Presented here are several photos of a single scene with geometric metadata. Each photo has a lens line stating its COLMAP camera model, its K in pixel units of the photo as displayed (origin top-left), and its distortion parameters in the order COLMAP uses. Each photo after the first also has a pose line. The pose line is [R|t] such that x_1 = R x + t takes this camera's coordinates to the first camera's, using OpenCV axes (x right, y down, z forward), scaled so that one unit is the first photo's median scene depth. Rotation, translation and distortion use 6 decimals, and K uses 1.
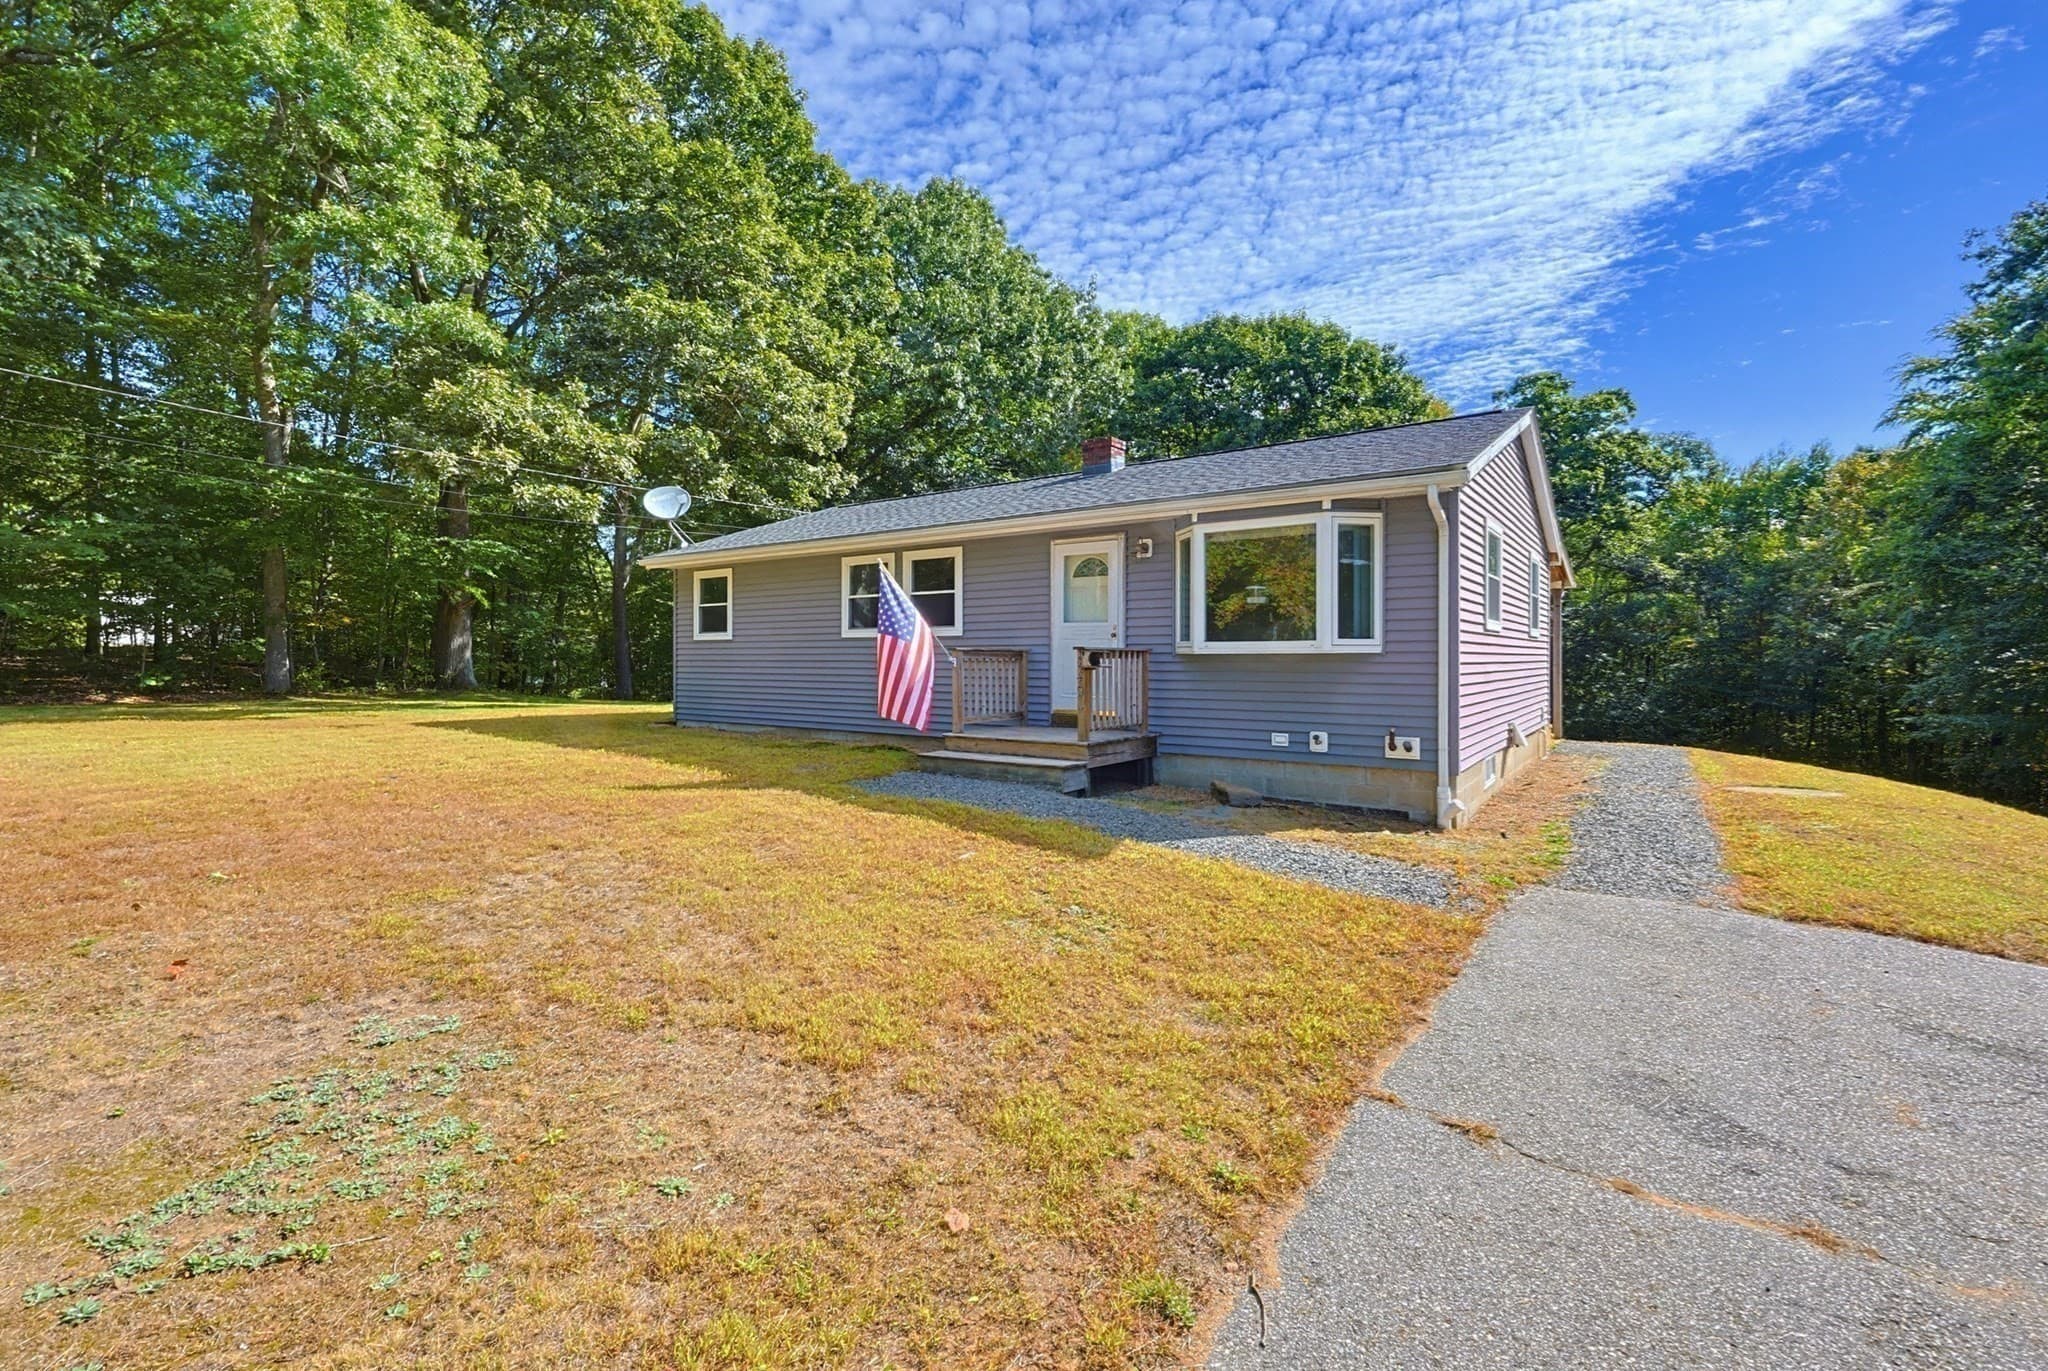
lens RADIAL K [[908.7, 0, 1027.0], [0, 908.7, 650.1], [0, 0, 1]] dist [0.037071, -0.000258]
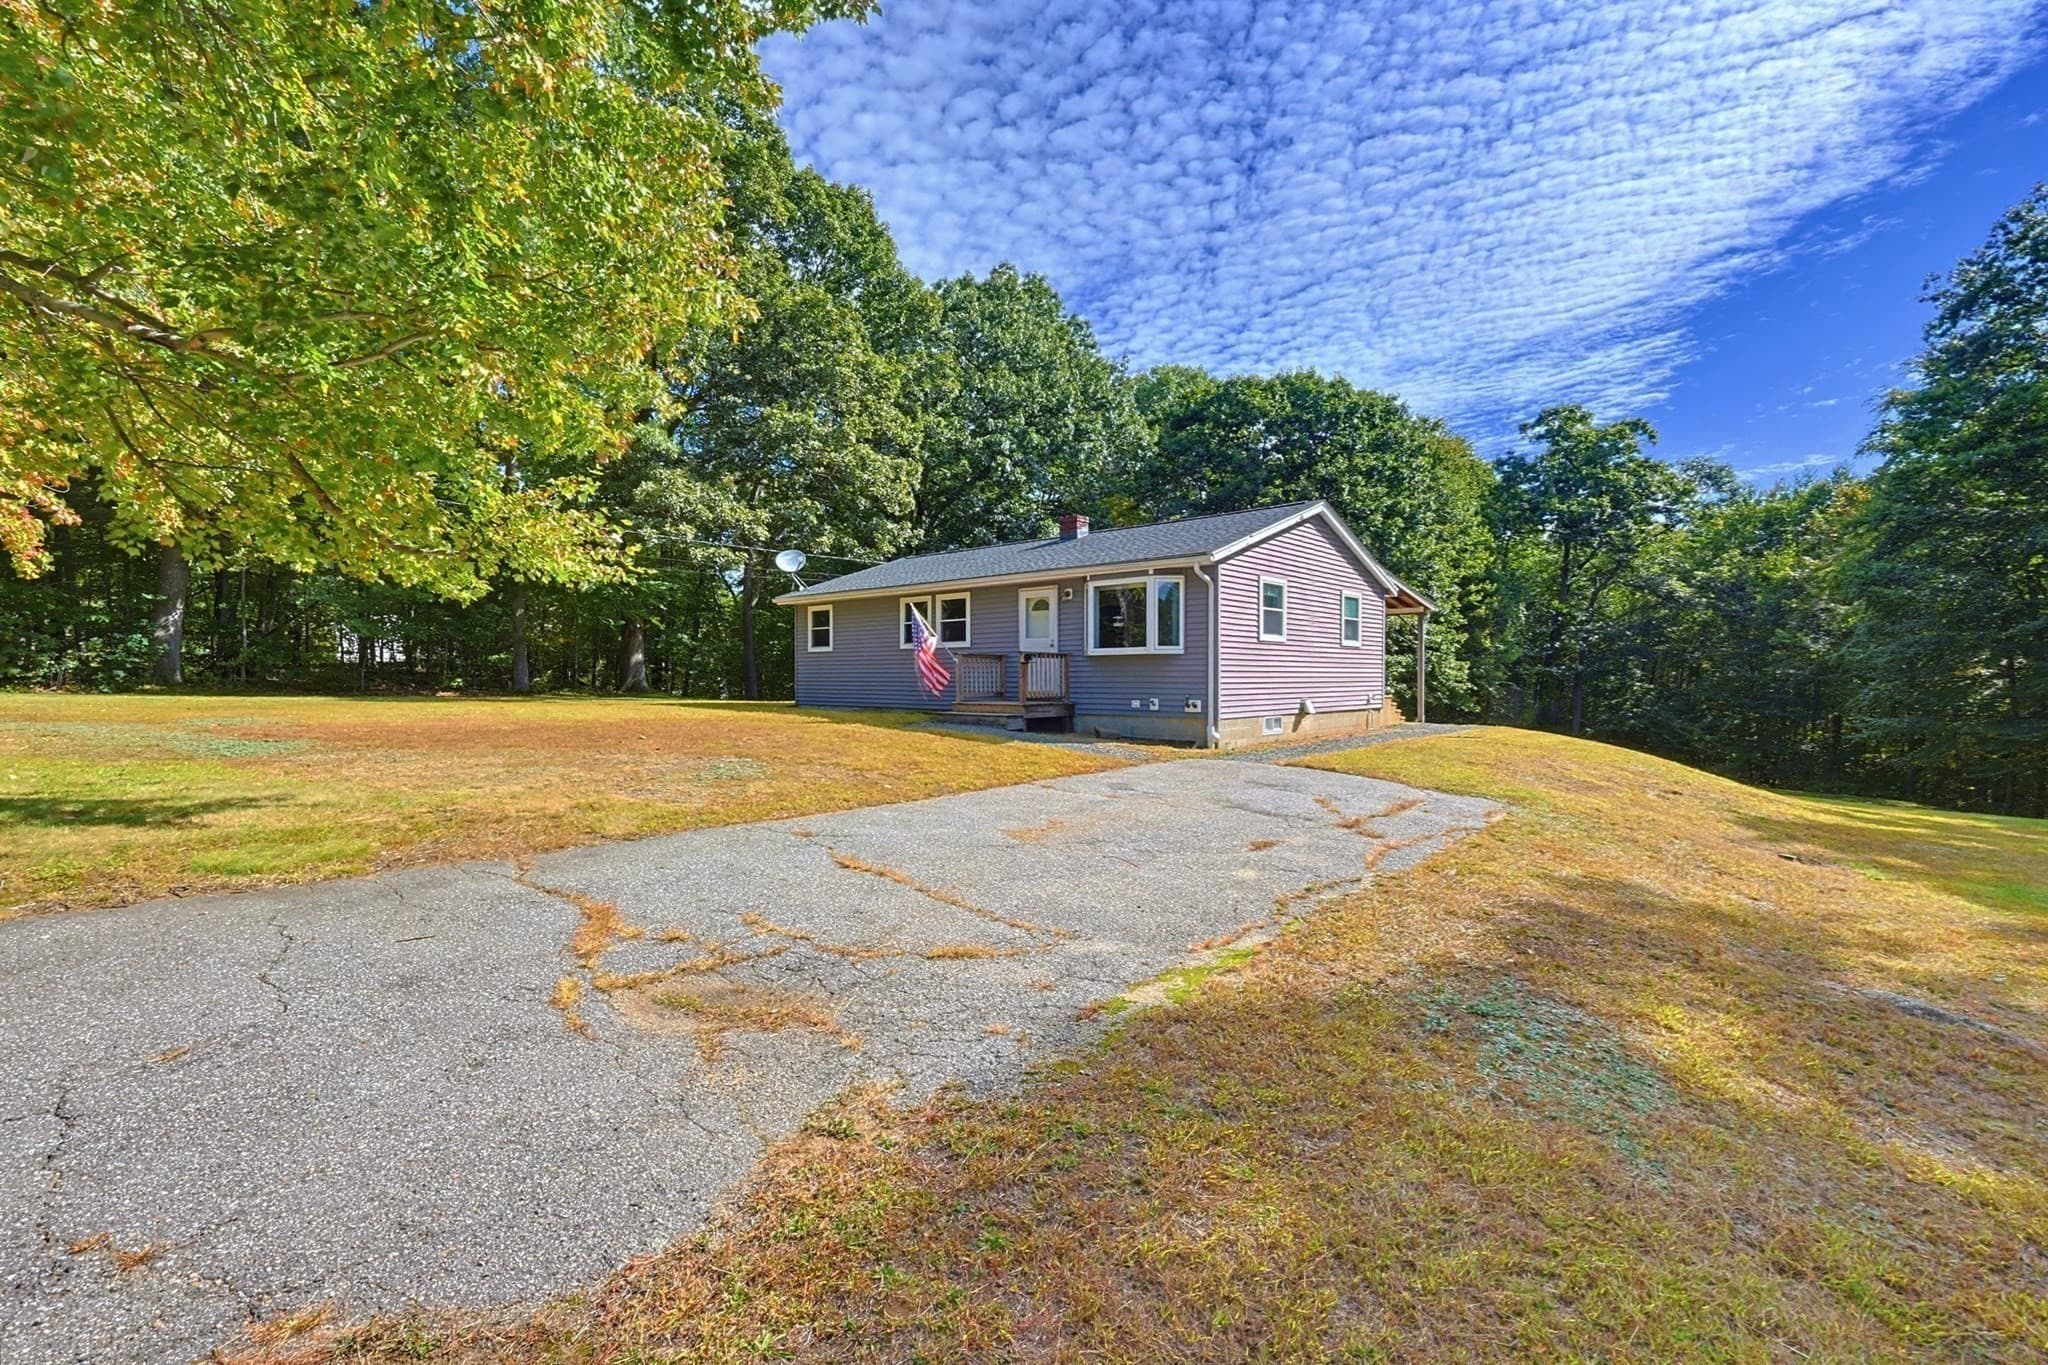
lens RADIAL K [[902.5, 0, 1024.0], [0, 902.5, 682.5], [0, 0, 1]] dist [0.085017, 0.000204]
pose [[0.994395, 0.000722, -0.105723, 0.101473], [0.000658, 0.999915, 0.013012, 0.014035], [0.105723, -0.013008, 0.994311, -0.309548]]
